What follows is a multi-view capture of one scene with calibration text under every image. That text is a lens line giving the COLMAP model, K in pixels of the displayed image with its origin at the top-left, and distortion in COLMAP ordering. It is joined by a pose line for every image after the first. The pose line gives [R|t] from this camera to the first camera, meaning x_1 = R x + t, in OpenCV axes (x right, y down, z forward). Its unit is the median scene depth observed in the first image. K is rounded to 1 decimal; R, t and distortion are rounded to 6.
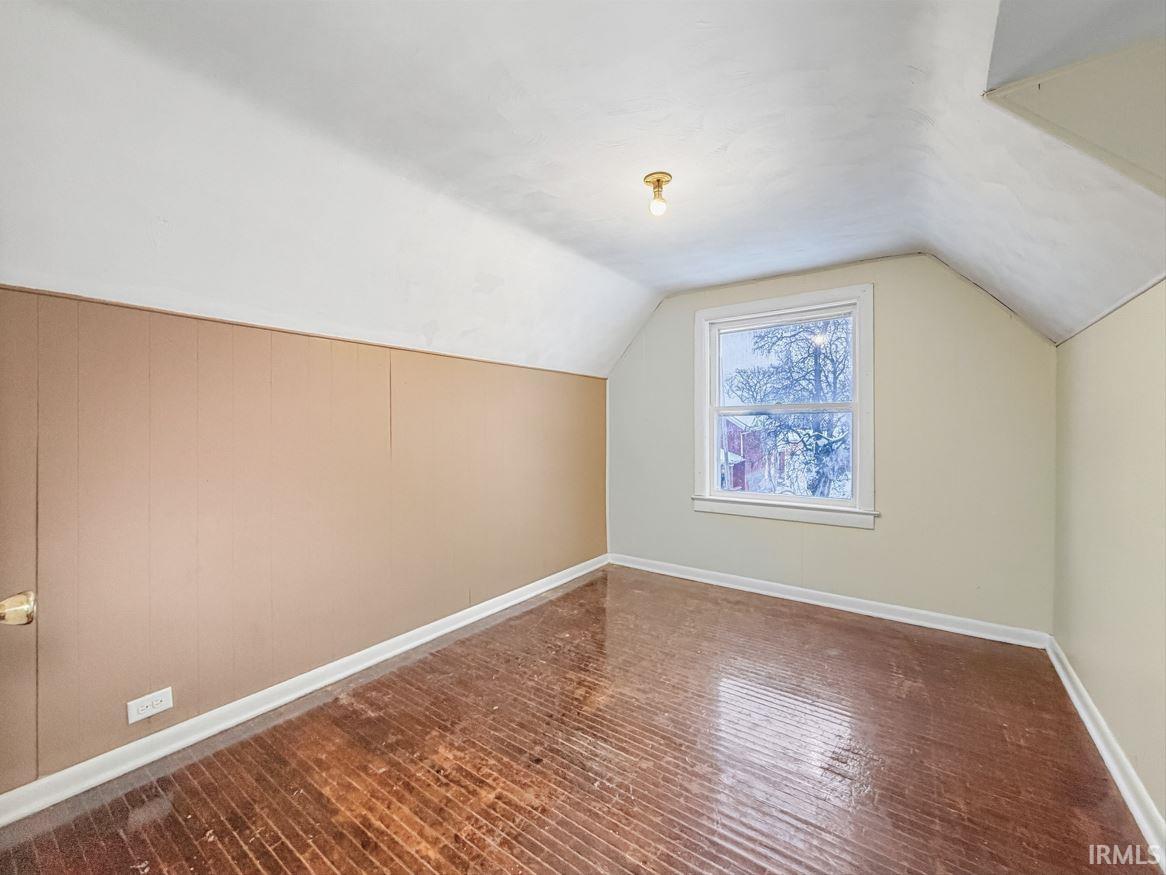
lens RADIAL K [[492.7, 0, 582.6], [0, 492.7, 433.1], [0, 0, 1]] dist [-0.001827, -0.000614]
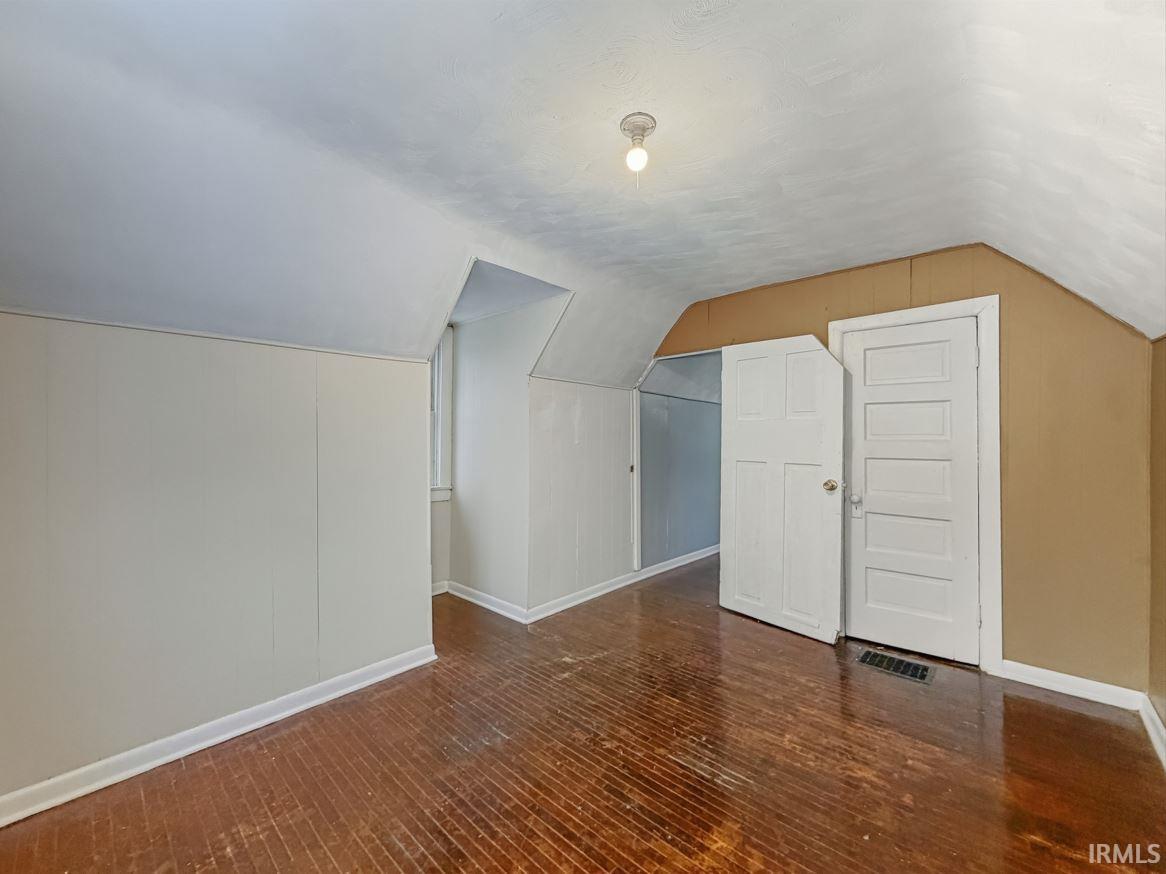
lens RADIAL K [[492.7, 0, 582.6], [0, 492.7, 432.6], [0, 0, 1]] dist [-0.001827, -0.000614]
pose [[-0.994953, 0.003411, 0.100285, 0.187447], [0.003511, 0.999994, 0.000818, -0.035884], [-0.100282, 0.001166, -0.994958, 2.074069]]
